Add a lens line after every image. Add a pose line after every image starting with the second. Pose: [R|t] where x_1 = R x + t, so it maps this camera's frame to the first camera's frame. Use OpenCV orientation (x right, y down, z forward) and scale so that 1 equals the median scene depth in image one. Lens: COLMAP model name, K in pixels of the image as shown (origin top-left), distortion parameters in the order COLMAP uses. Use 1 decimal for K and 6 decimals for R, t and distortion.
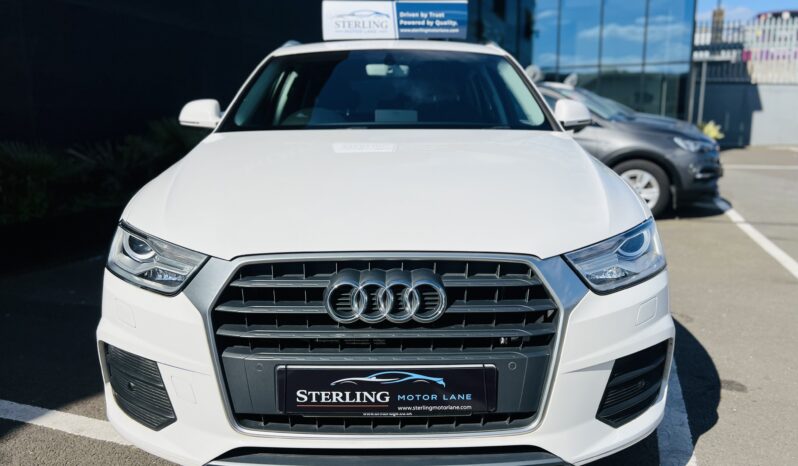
lens RADIAL K [[629.9, 0, 415.9], [0, 629.9, 233.4], [0, 0, 1]] dist [0.003220, -0.003531]
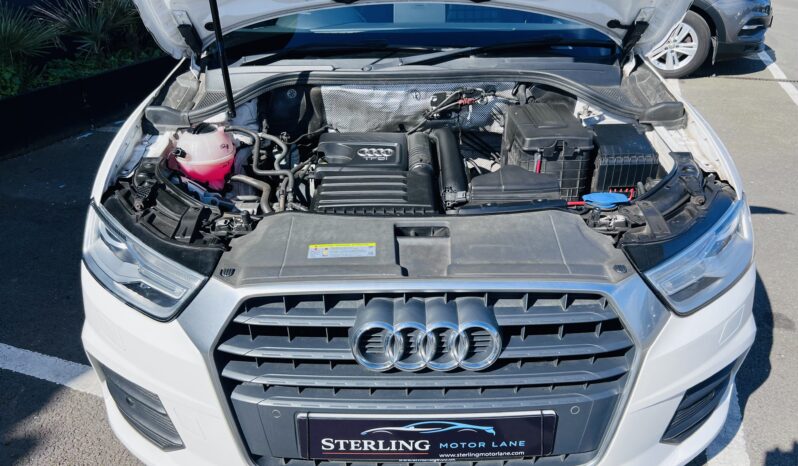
lens RADIAL K [[629.9, 0, 415.9], [0, 629.9, 233.4], [0, 0, 1]] dist [0.003220, -0.003531]
pose [[0.999989, -0.000894, -0.004606, -0.056373], [0.002138, 0.960662, 0.277711, -0.254335], [0.004176, -0.277718, 0.960654, 0.254344]]
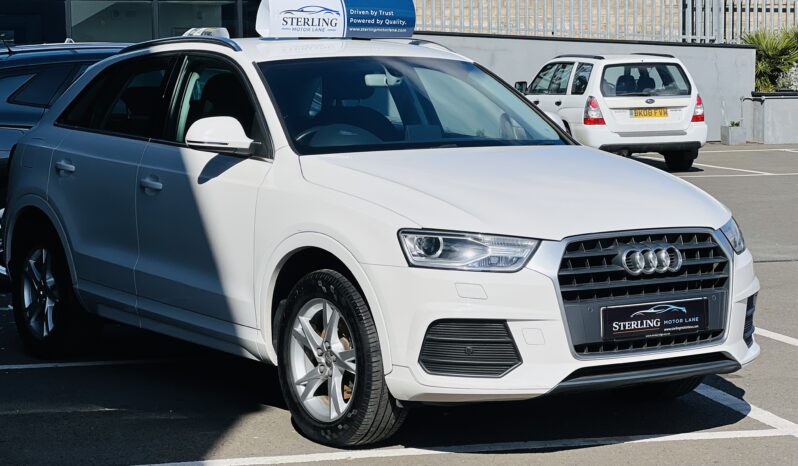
lens RADIAL K [[1778.1, 0, 399.0], [0, 1778.1, 233.0], [0, 0, 1]] dist [0.015997, 0.022807]
pose [[0.832798, -0.048877, 0.551415, -2.908262], [0.102627, 0.992459, -0.067025, 0.267038], [-0.543981, 0.112408, 0.831534, -2.240634]]
